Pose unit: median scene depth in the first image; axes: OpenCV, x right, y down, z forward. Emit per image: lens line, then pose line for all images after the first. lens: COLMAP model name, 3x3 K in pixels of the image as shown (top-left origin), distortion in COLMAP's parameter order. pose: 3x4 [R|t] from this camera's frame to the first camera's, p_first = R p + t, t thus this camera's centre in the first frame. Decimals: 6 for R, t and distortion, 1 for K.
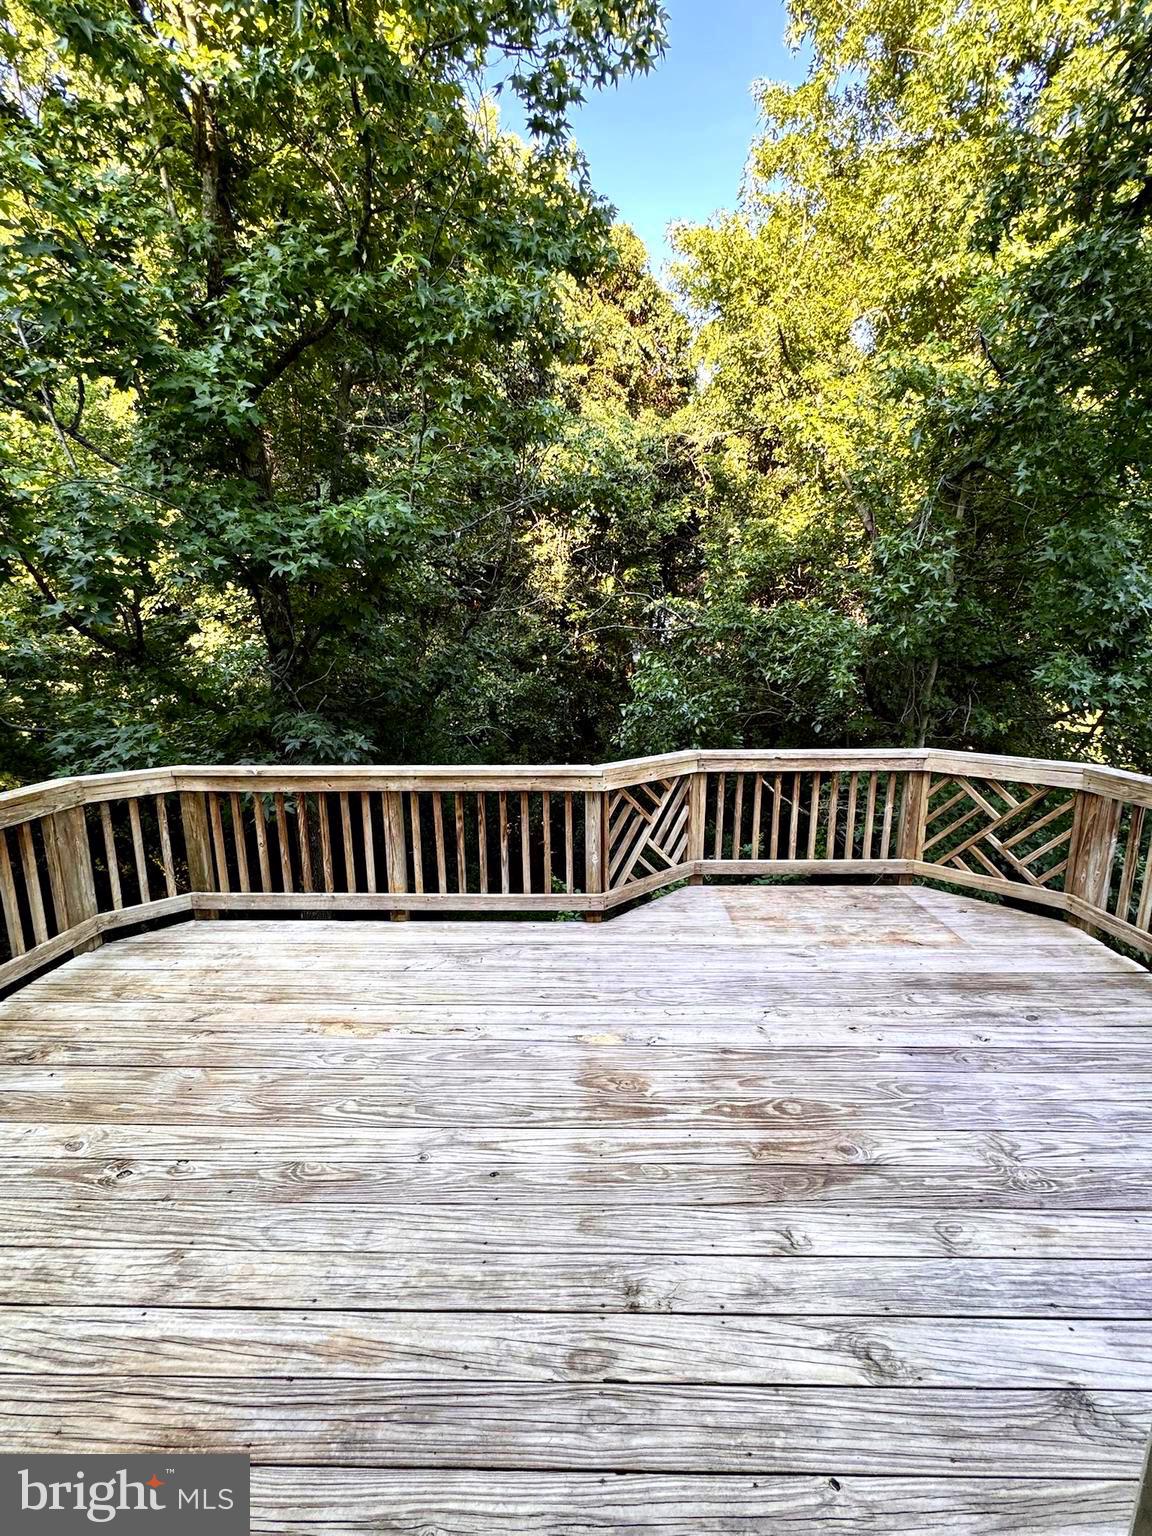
lens RADIAL K [[612.4, 0, 574.8], [0, 612.4, 766.2], [0, 0, 1]] dist [-0.004587, -0.000439]
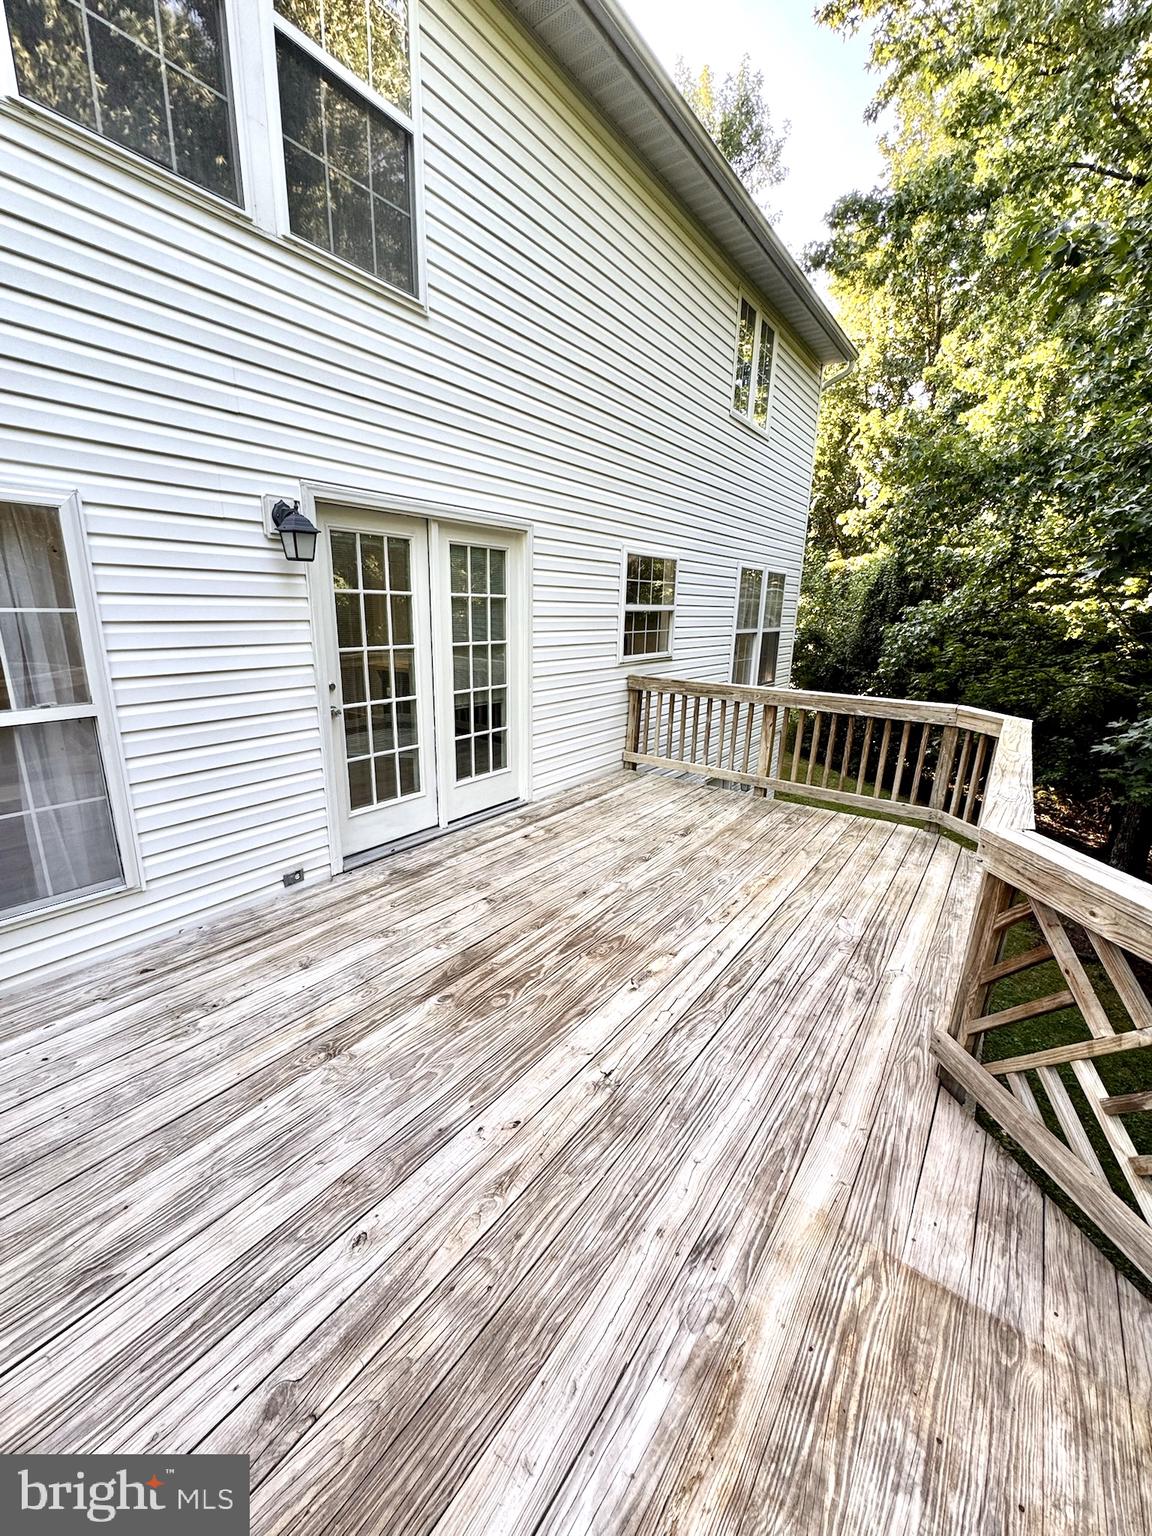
lens RADIAL K [[612.4, 0, 572.9], [0, 612.4, 769.5], [0, 0, 1]] dist [-0.004587, -0.000439]
pose [[-0.579459, 0.207306, -0.788195, 0.974644], [-0.172473, 0.914013, 0.367196, -0.257046], [0.796542, 0.348717, -0.493879, 1.365340]]
